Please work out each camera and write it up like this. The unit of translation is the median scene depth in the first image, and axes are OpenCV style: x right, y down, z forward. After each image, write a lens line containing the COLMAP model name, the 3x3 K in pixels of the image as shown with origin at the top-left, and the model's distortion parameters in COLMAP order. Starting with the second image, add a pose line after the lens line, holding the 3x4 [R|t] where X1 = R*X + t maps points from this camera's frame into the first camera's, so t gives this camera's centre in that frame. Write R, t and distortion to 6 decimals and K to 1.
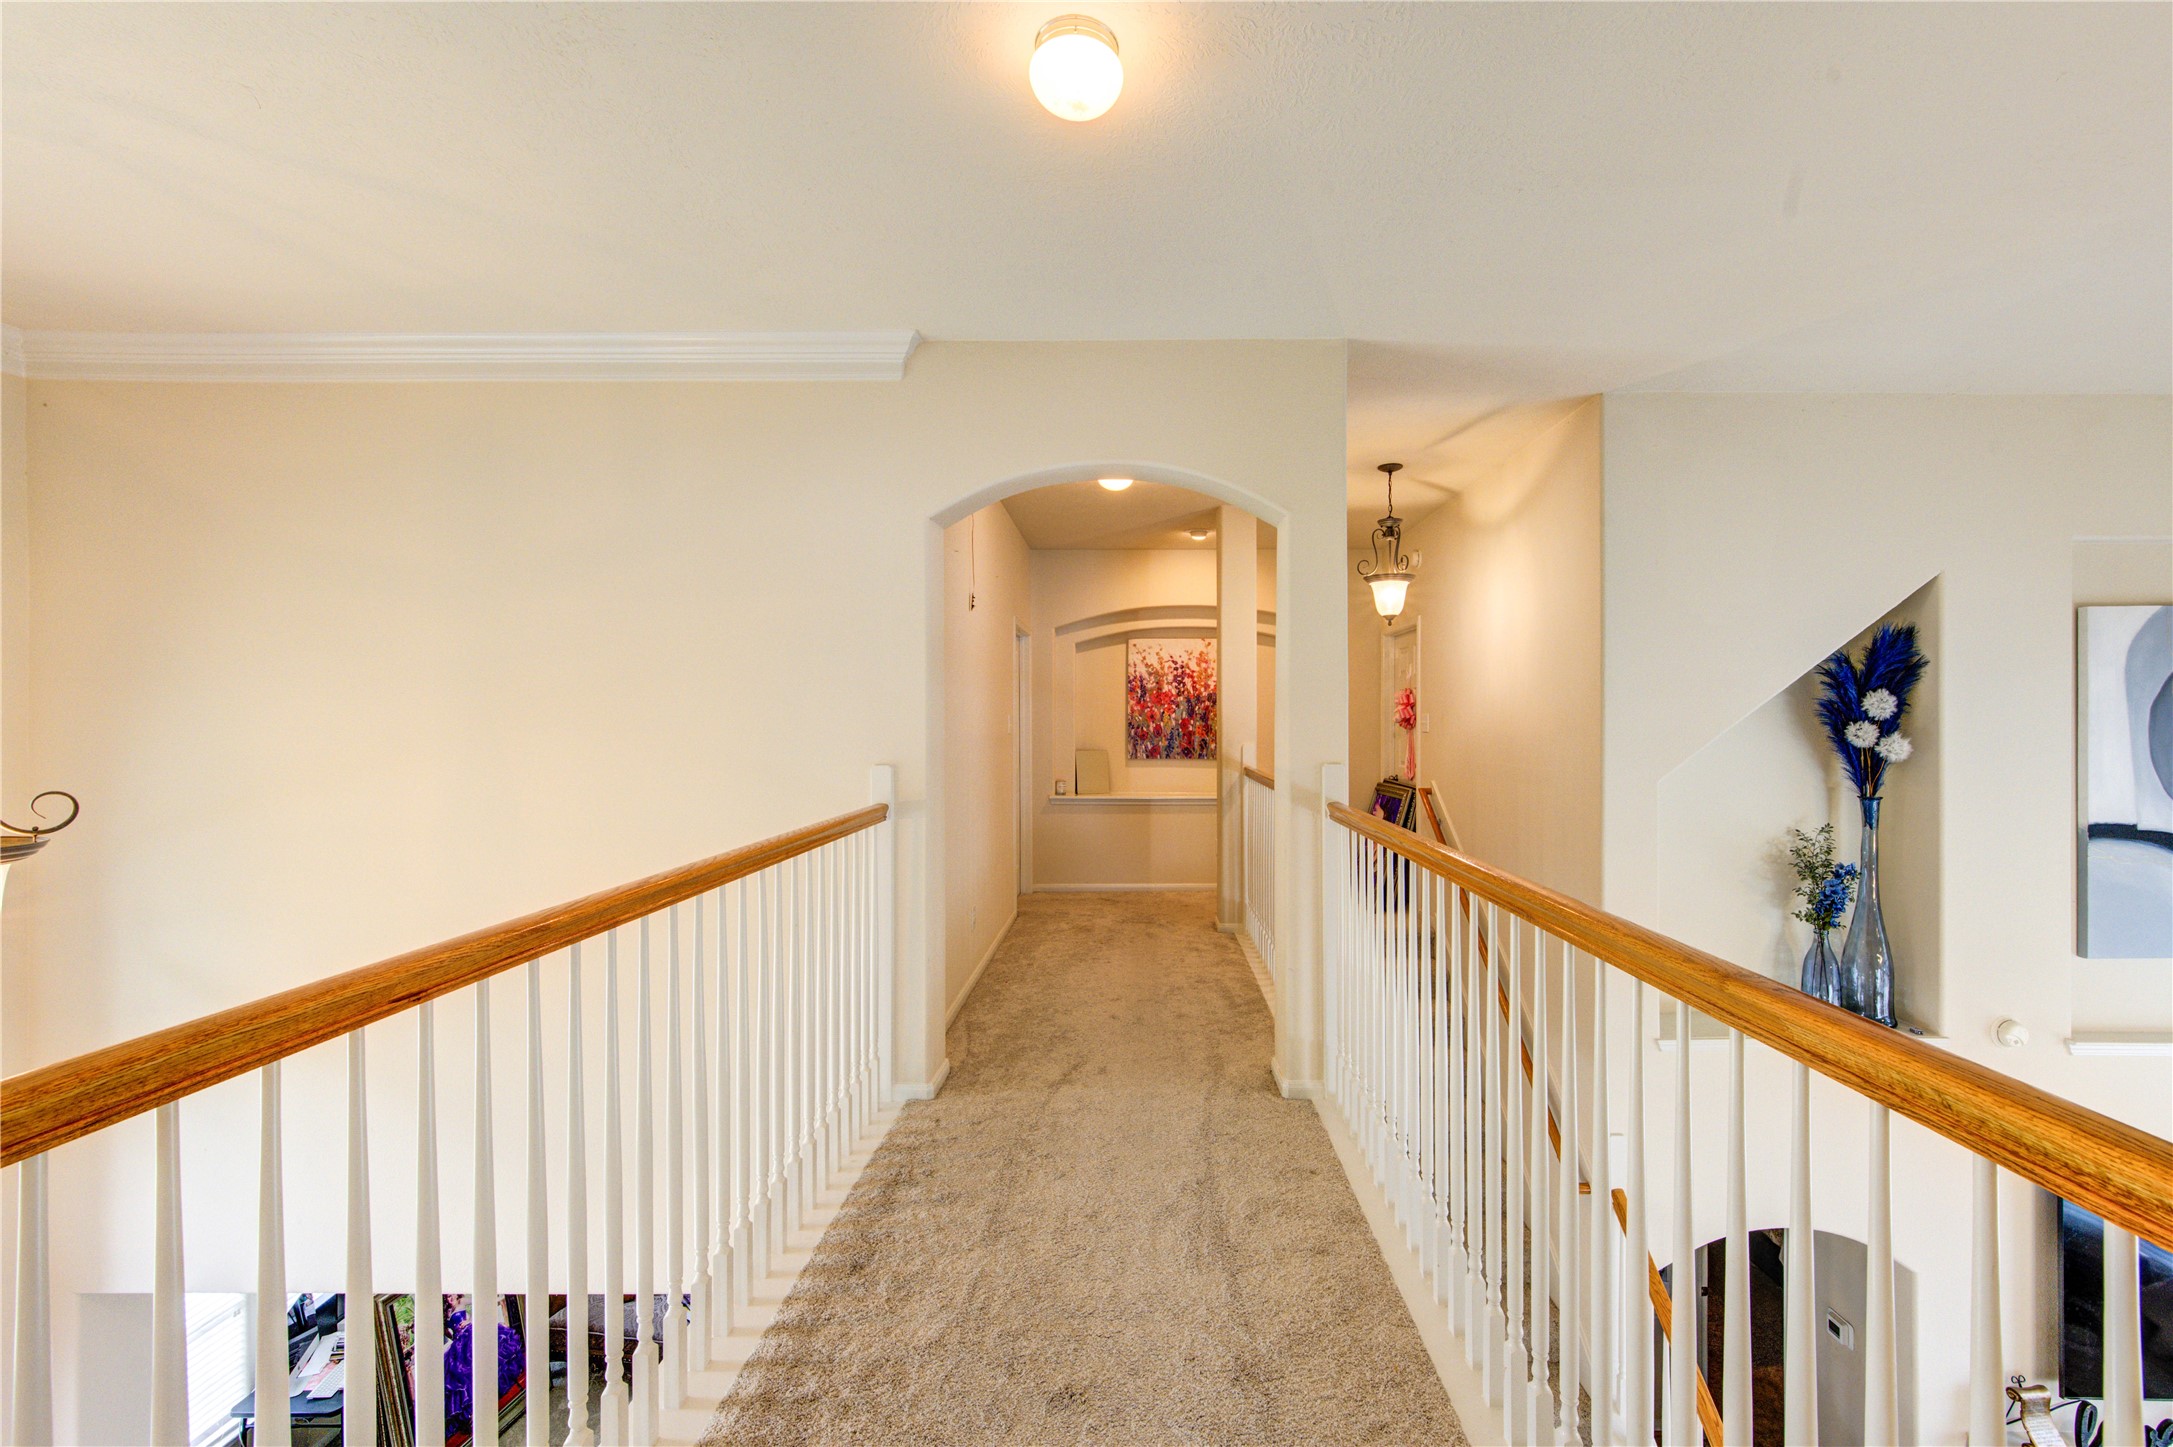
lens RADIAL K [[884.8, 0, 1126.5], [0, 884.8, 721.7], [0, 0, 1]] dist [-0.000173, -0.000203]
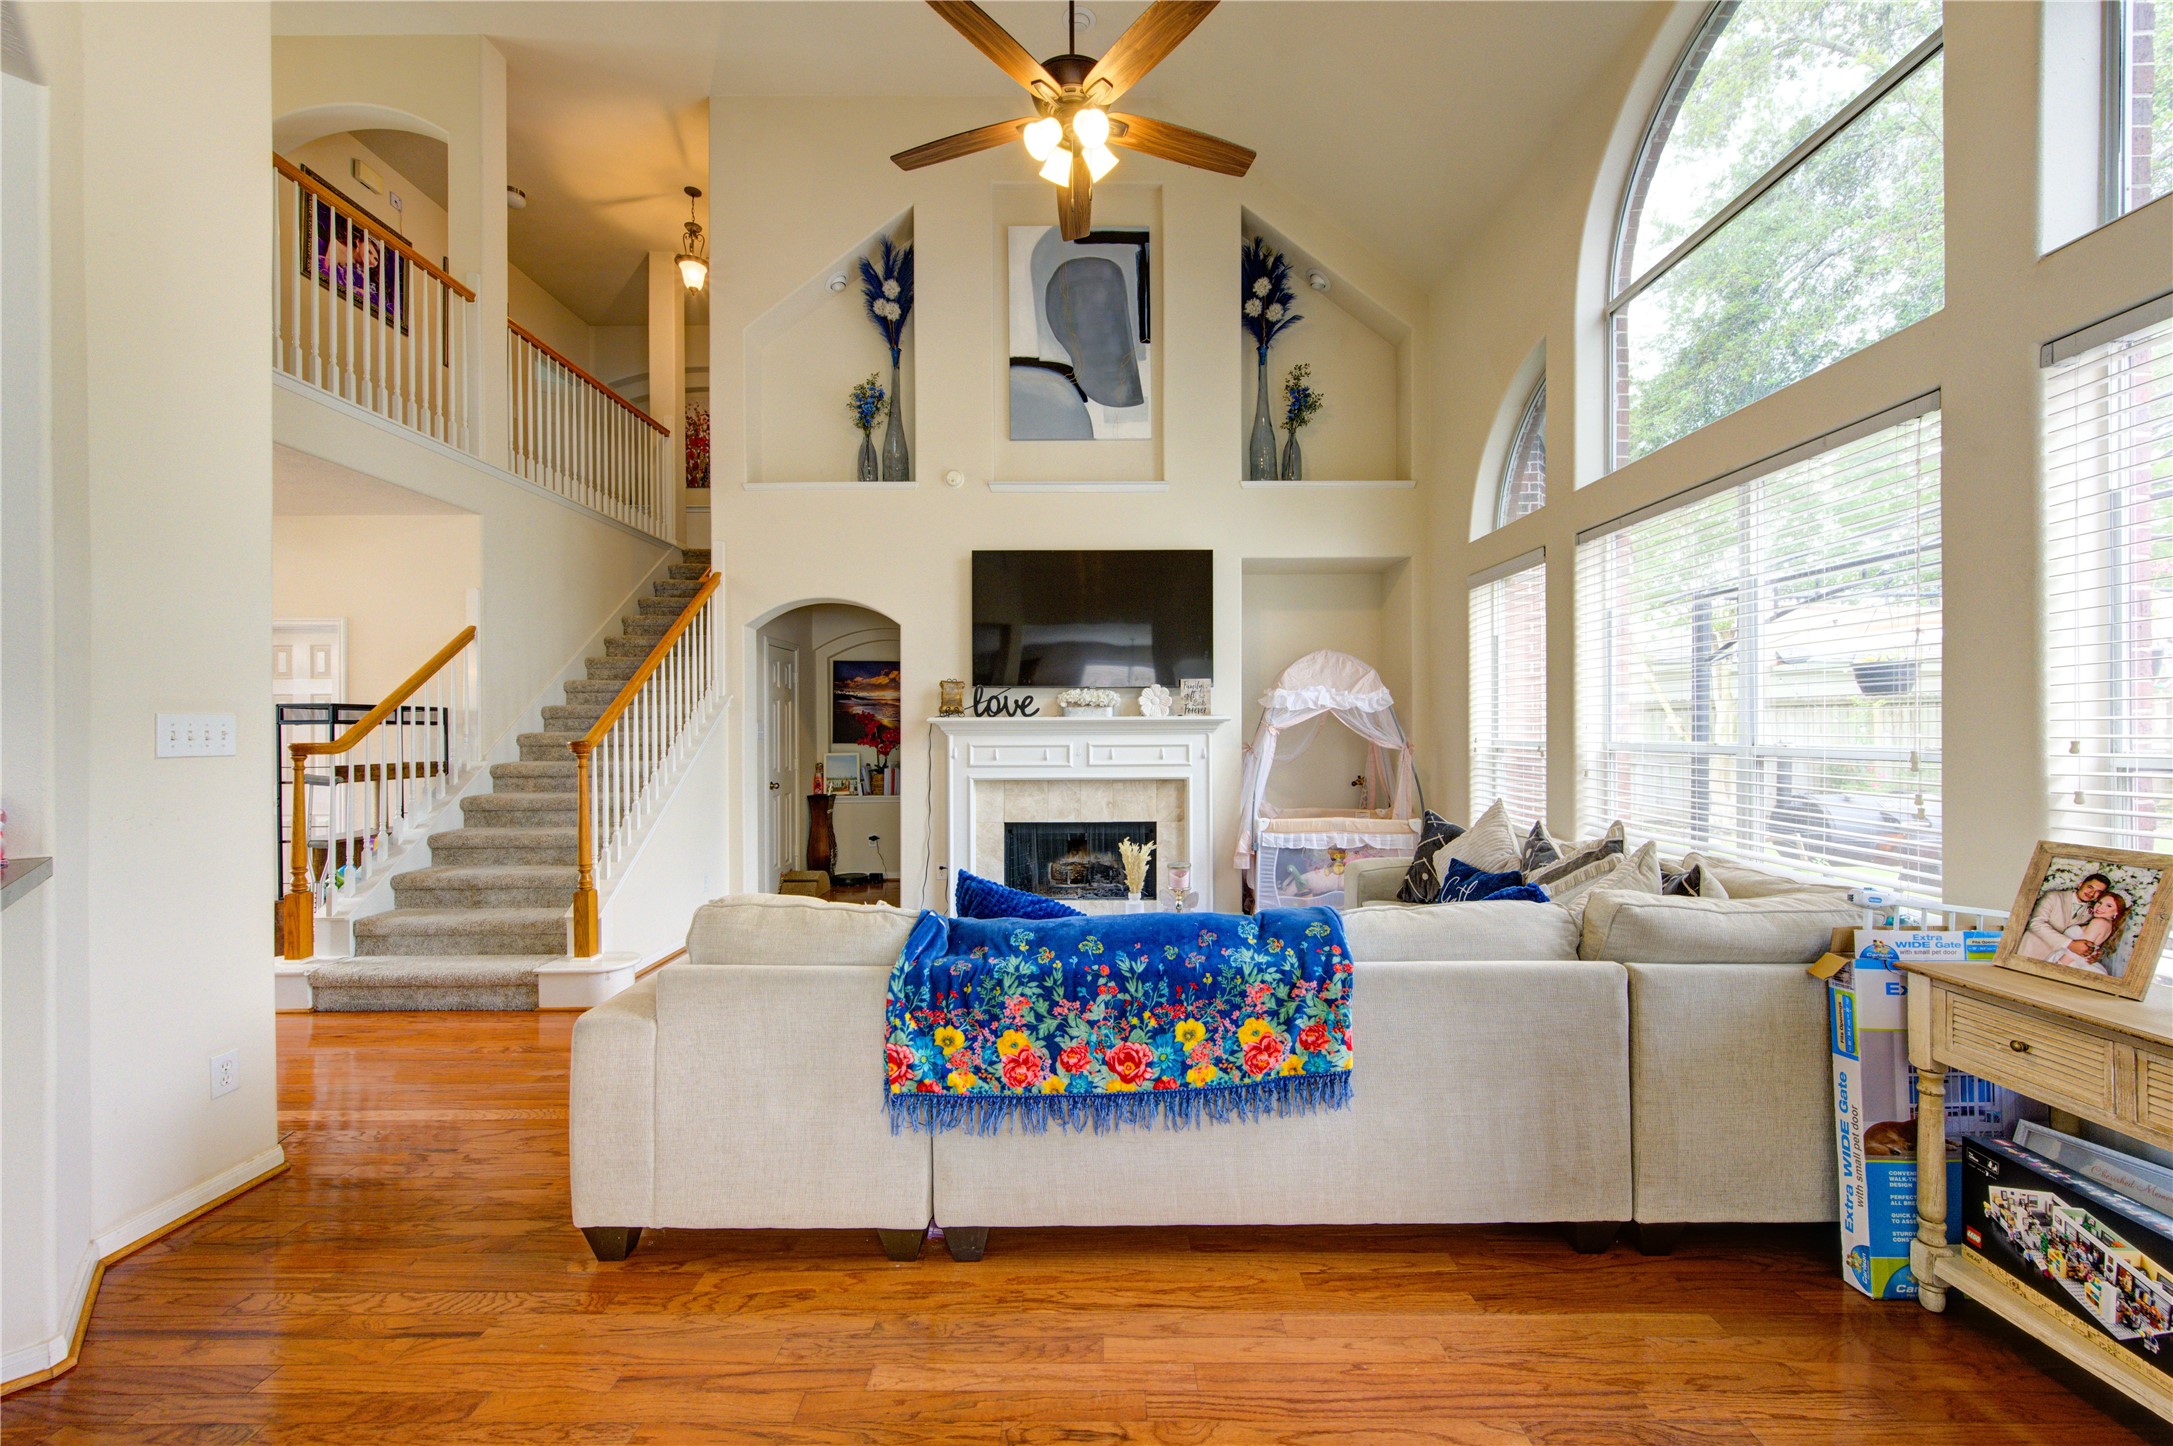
lens RADIAL K [[858.1, 0, 1091.8], [0, 858.1, 734.4], [0, 0, 1]] dist [-0.000376, -0.000194]
pose [[0.999849, 0.000042, 0.017359, 1.055077], [-0.000180, 0.999968, 0.007969, 0.705852], [-0.017358, -0.007971, 0.999818, -0.542004]]
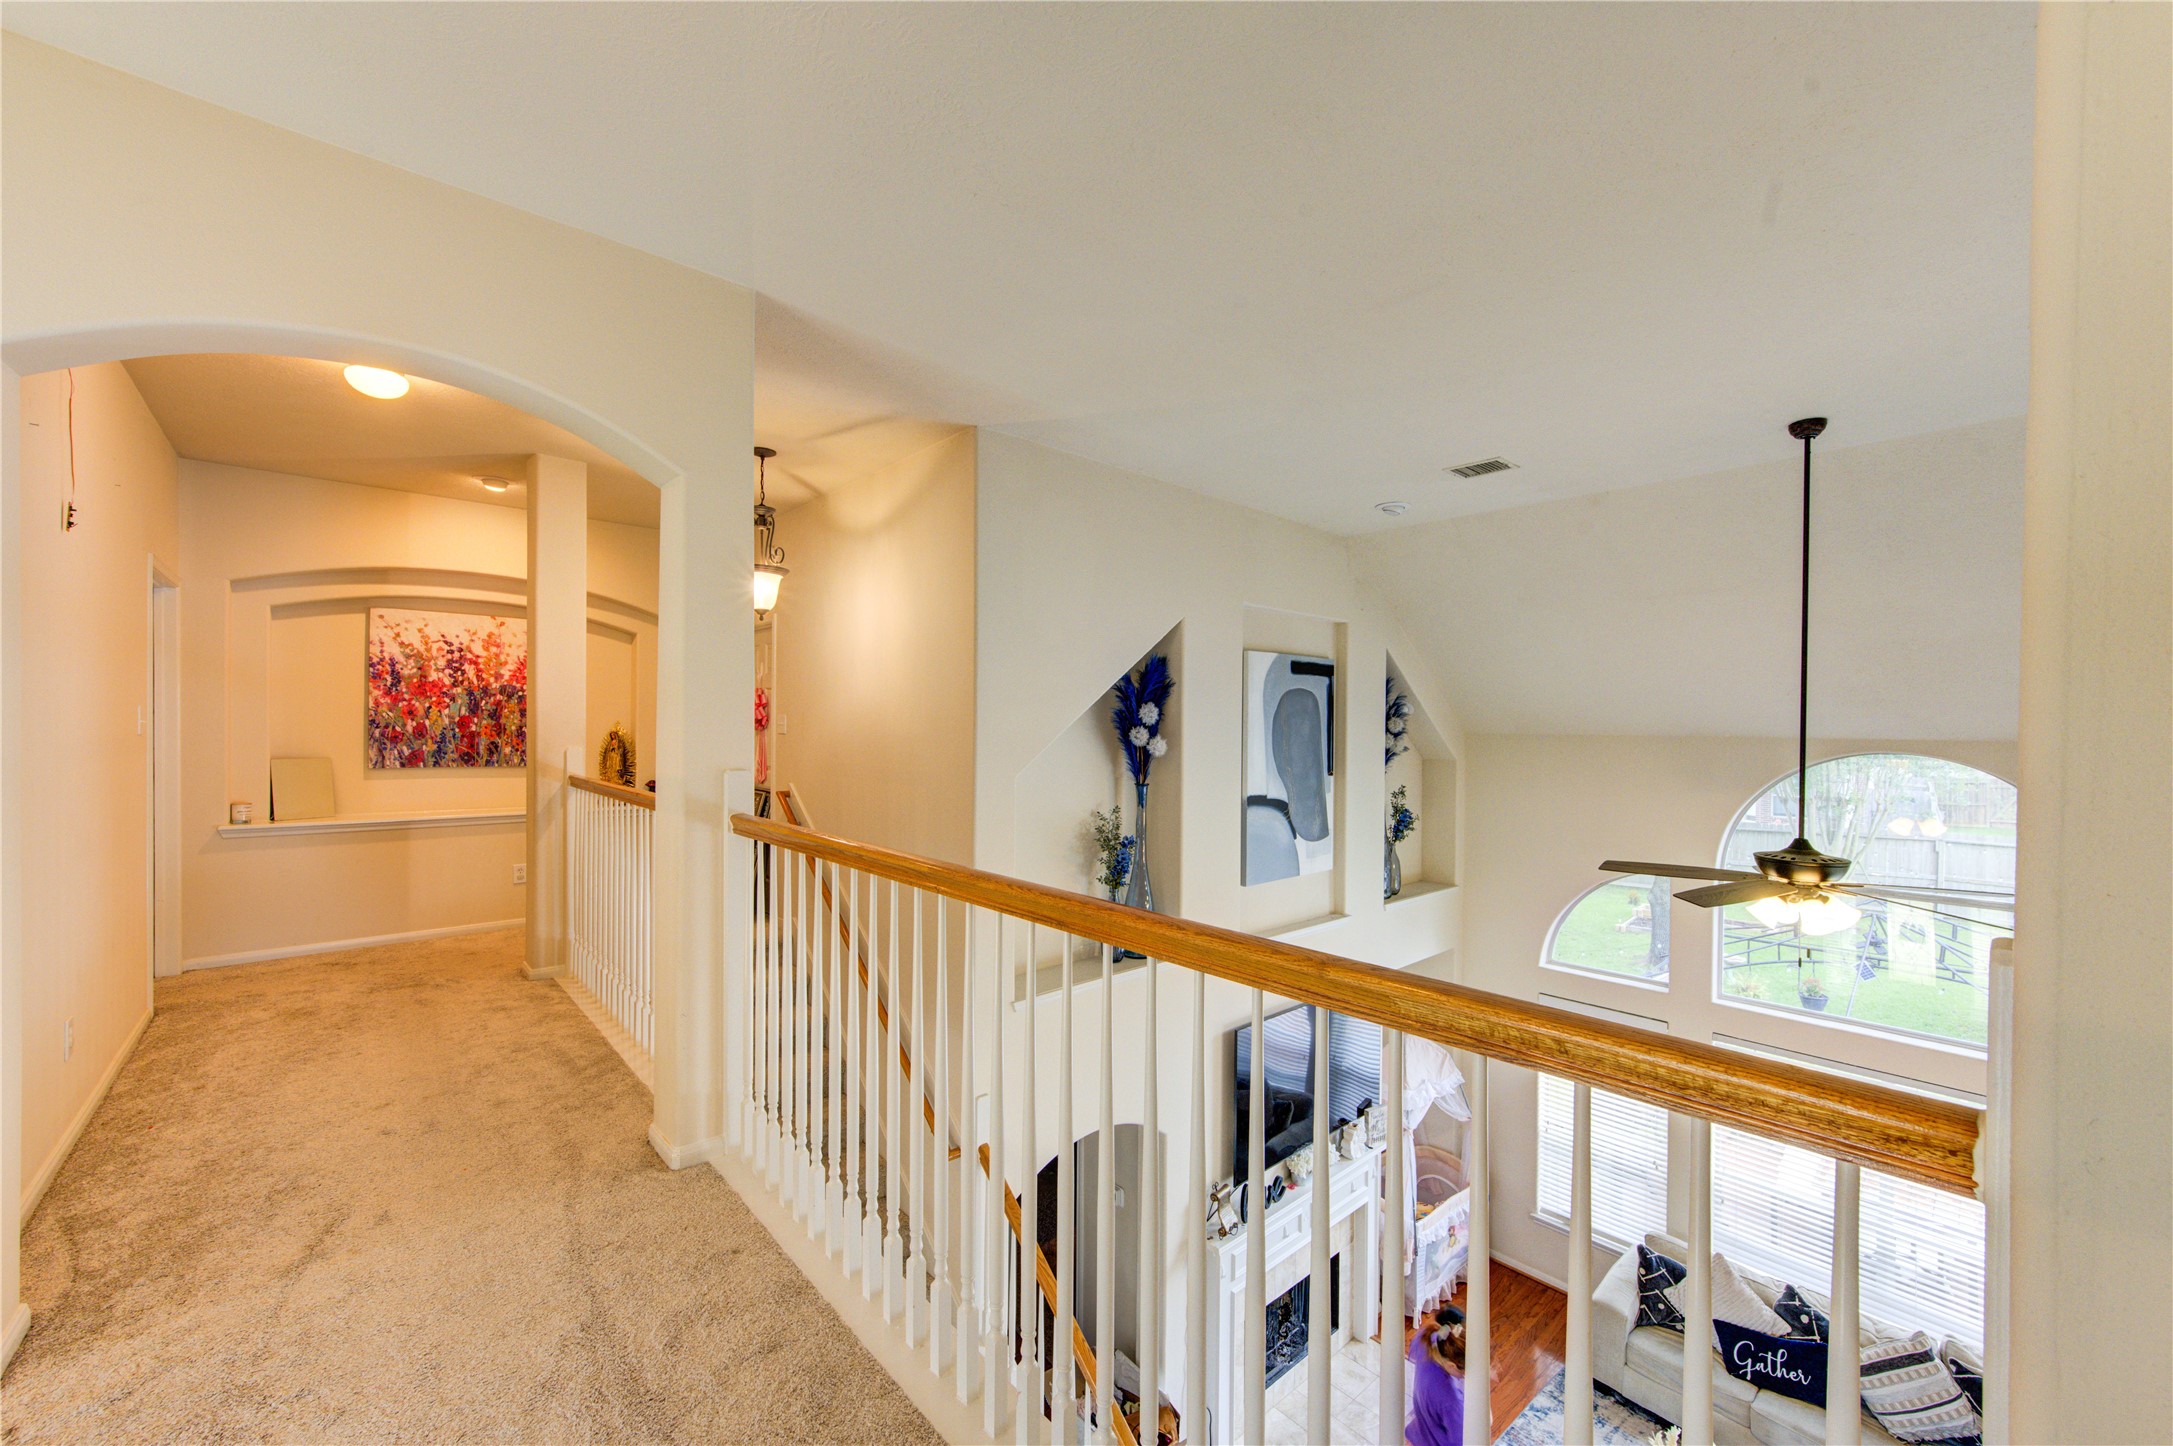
lens RADIAL K [[844.5, 0, 1093.6], [0, 844.5, 728.5], [0, 0, 1]] dist [-0.000768, -0.000028]
pose [[0.732442, 0.005701, 0.680805, -0.061221], [-0.010315, 0.999943, 0.002724, 0.000105], [-0.680751, -0.009017, 0.732460, 0.115202]]
